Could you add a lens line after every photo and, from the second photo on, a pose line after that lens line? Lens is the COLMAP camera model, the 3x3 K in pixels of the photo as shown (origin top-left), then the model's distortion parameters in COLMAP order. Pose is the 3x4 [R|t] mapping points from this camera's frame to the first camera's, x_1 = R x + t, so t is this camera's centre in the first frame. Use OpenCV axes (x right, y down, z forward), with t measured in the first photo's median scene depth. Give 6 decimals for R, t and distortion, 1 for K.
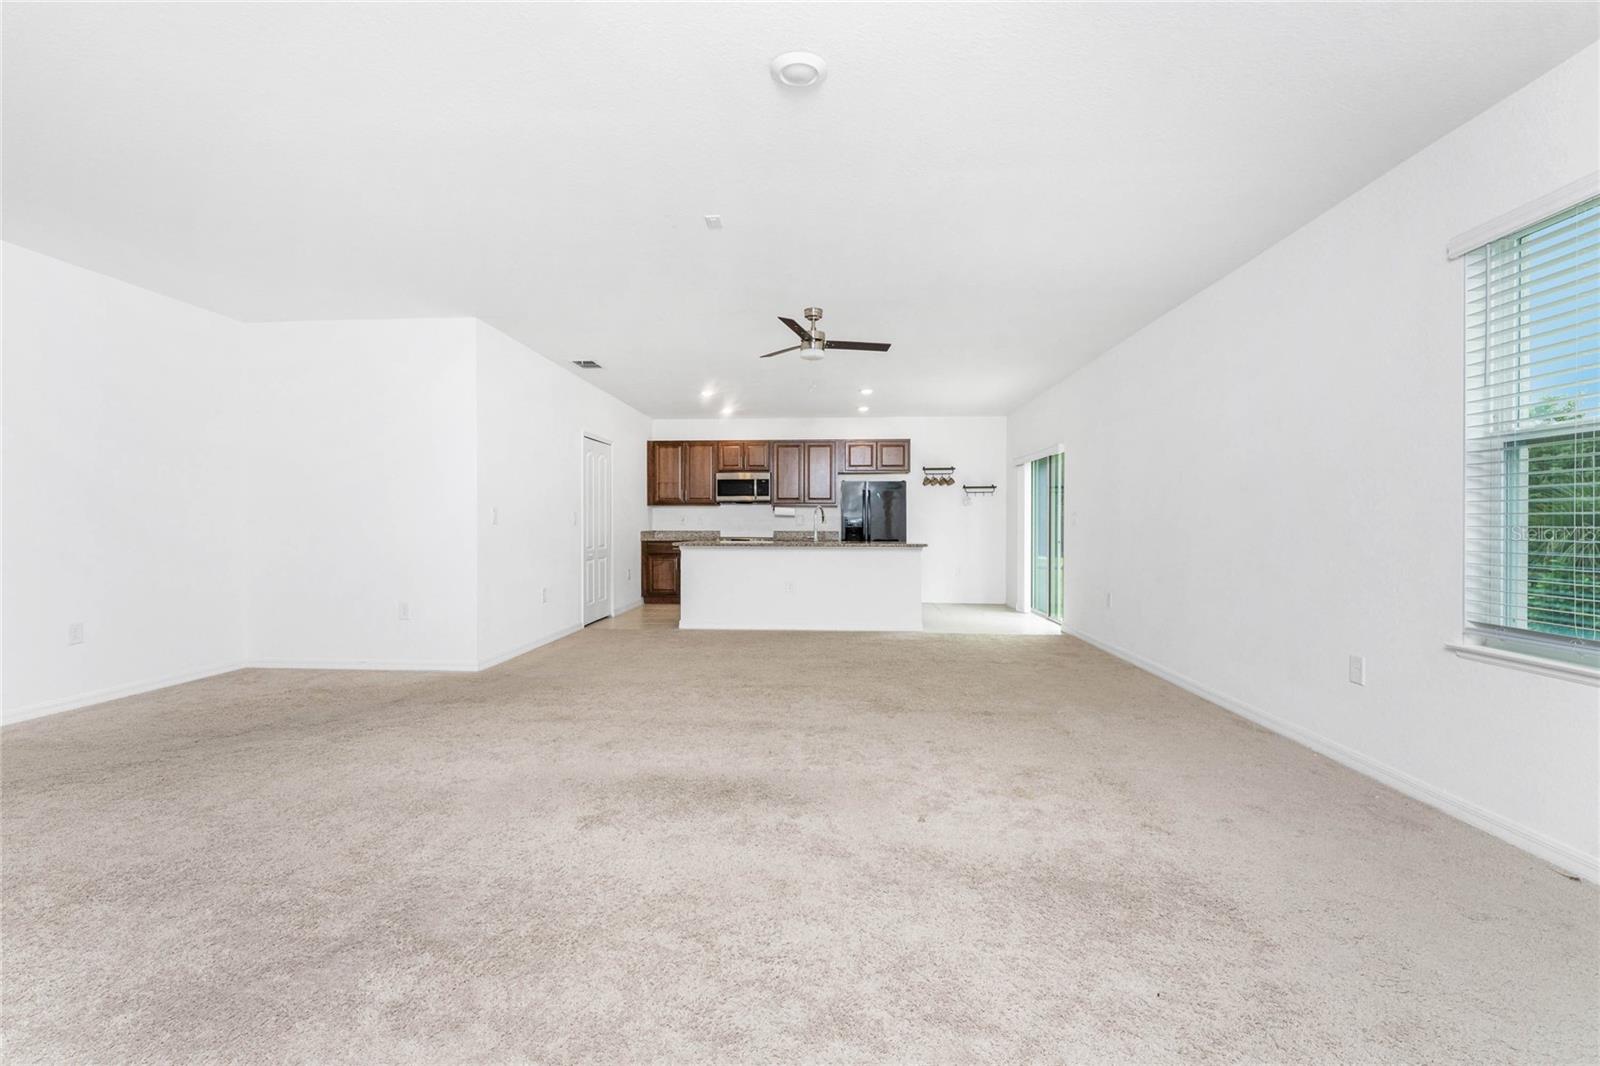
lens RADIAL K [[684.8, 0, 783.2], [0, 684.8, 524.6], [0, 0, 1]] dist [0.001286, 0.000047]
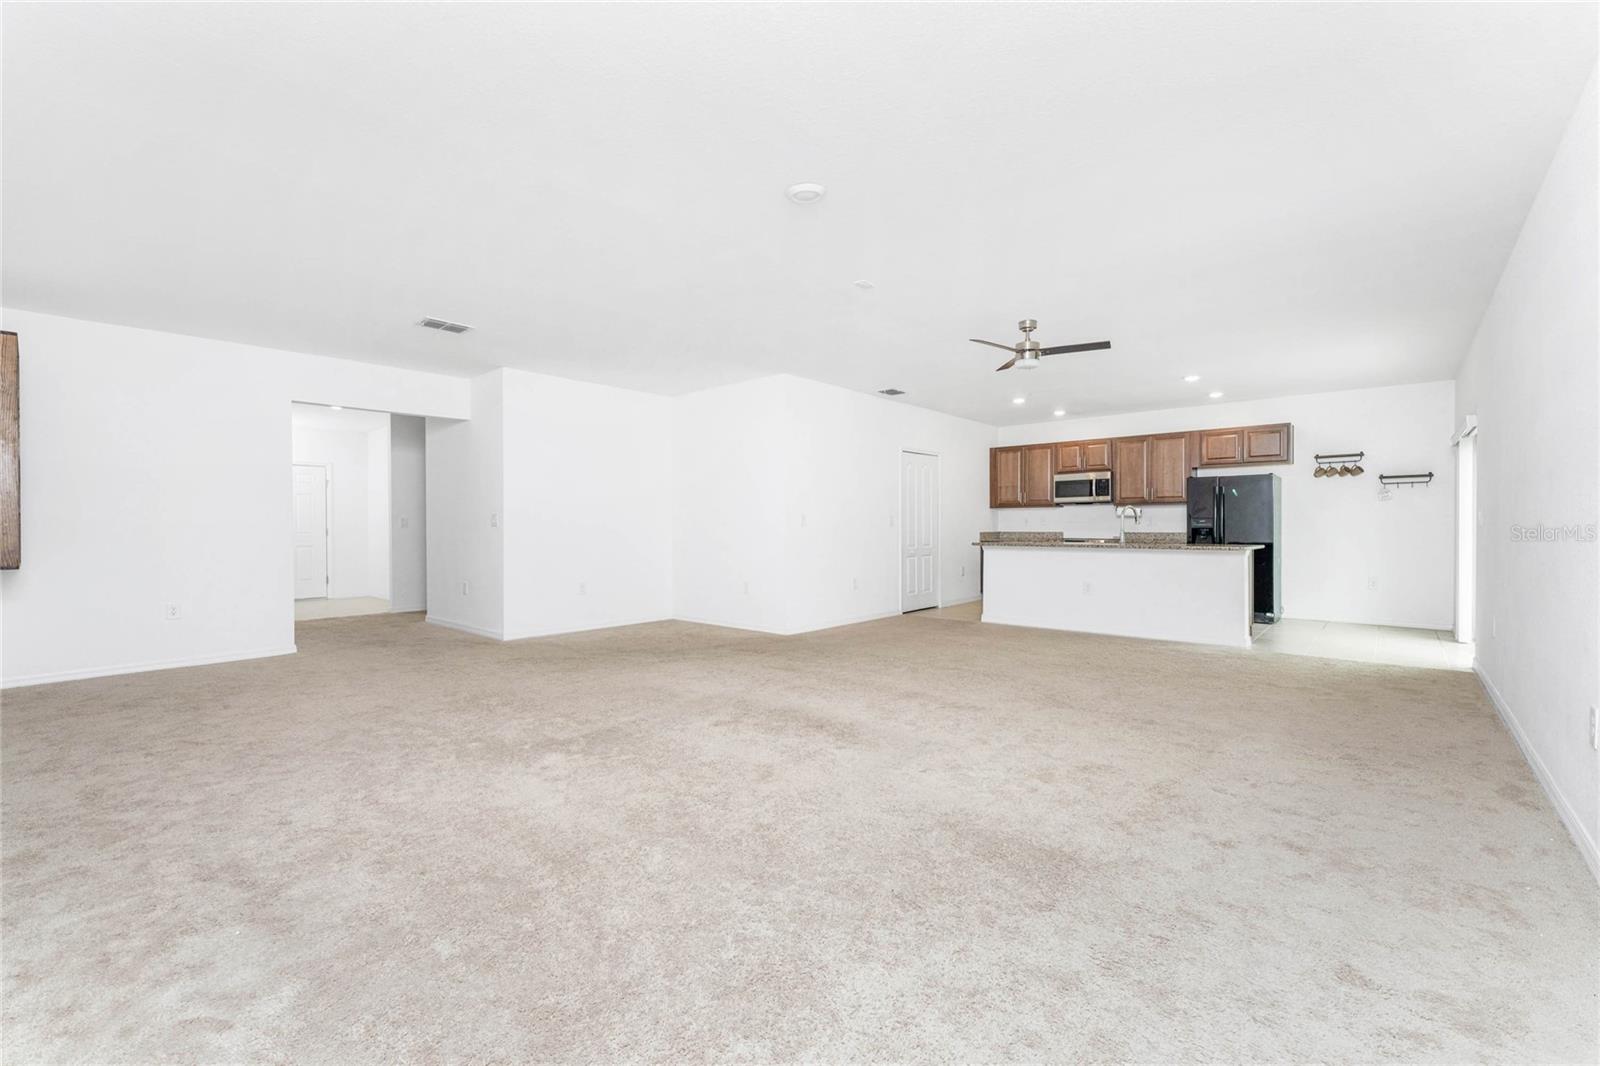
lens RADIAL K [[664.5, 0, 794.4], [0, 664.5, 536.8], [0, 0, 1]] dist [0.001392, 0.000221]
pose [[0.795200, 0.006186, -0.606316, 0.194105], [0.003810, 0.999877, 0.015198, -0.000145], [0.606336, -0.014395, 0.795079, -0.016820]]
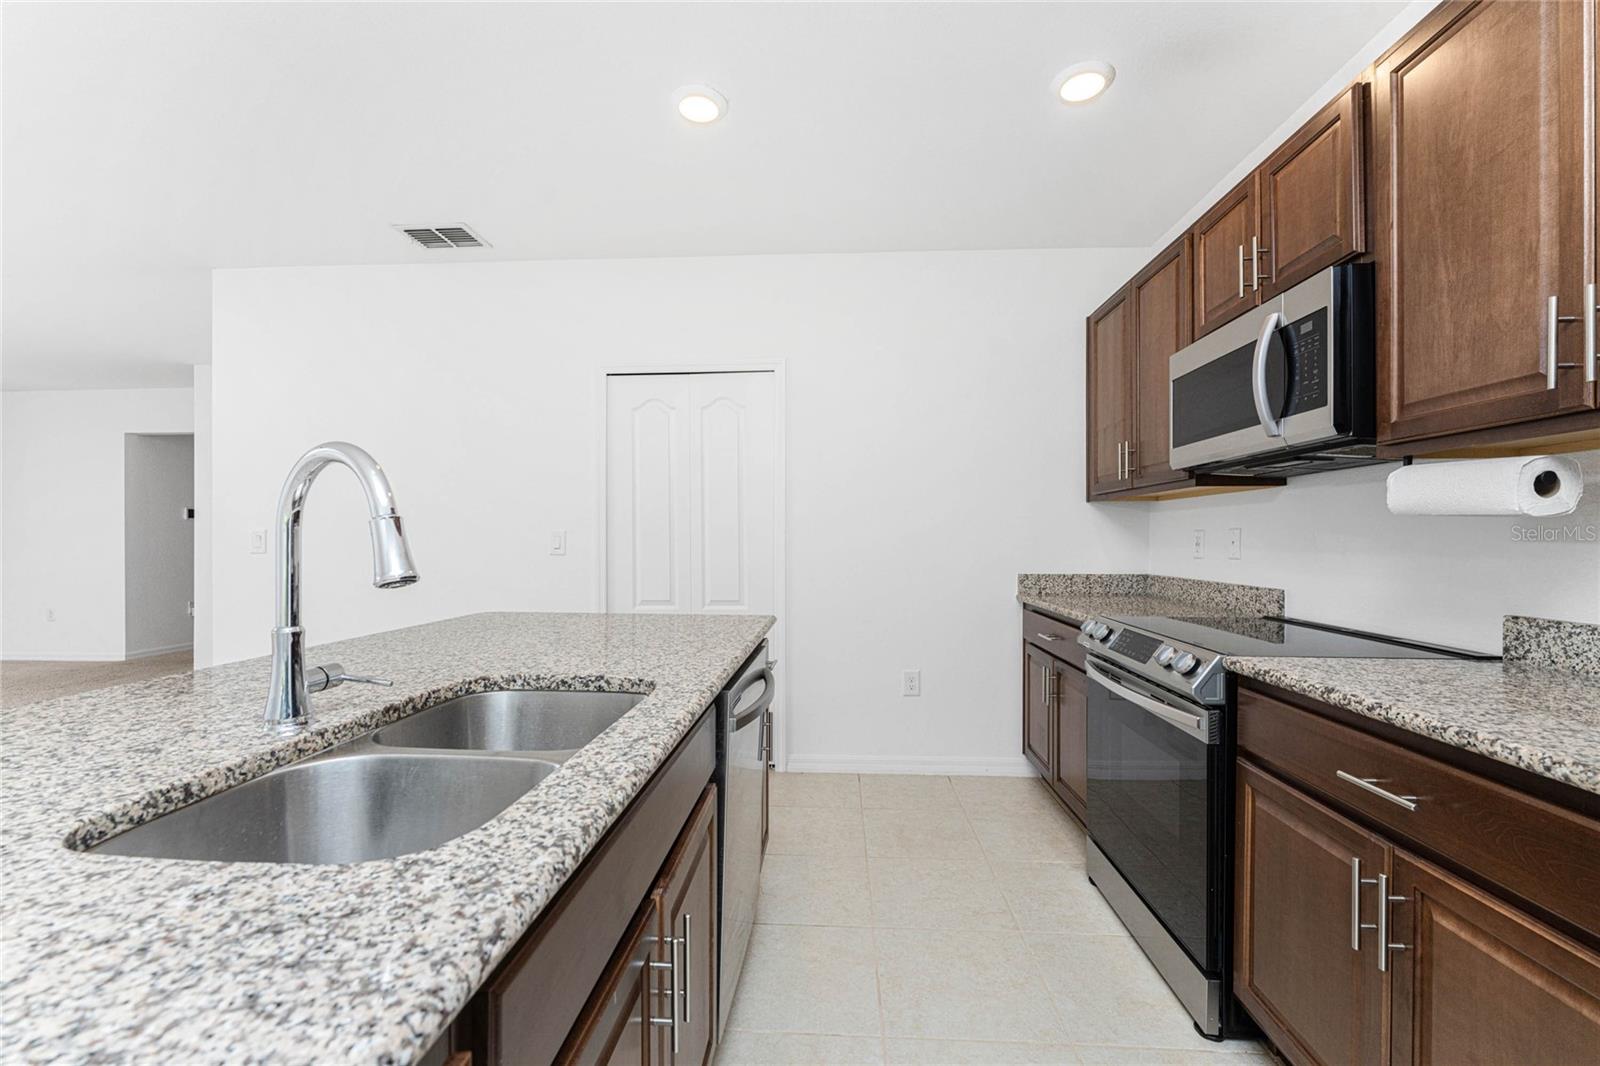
lens RADIAL K [[664.5, 0, 794.4], [0, 664.5, 536.8], [0, 0, 1]] dist [0.001392, 0.000221]
pose [[0.015777, -0.005044, -0.999863, 0.141264], [-0.002214, 0.999985, -0.005080, -0.008037], [0.999873, 0.002293, 0.015766, 0.859871]]
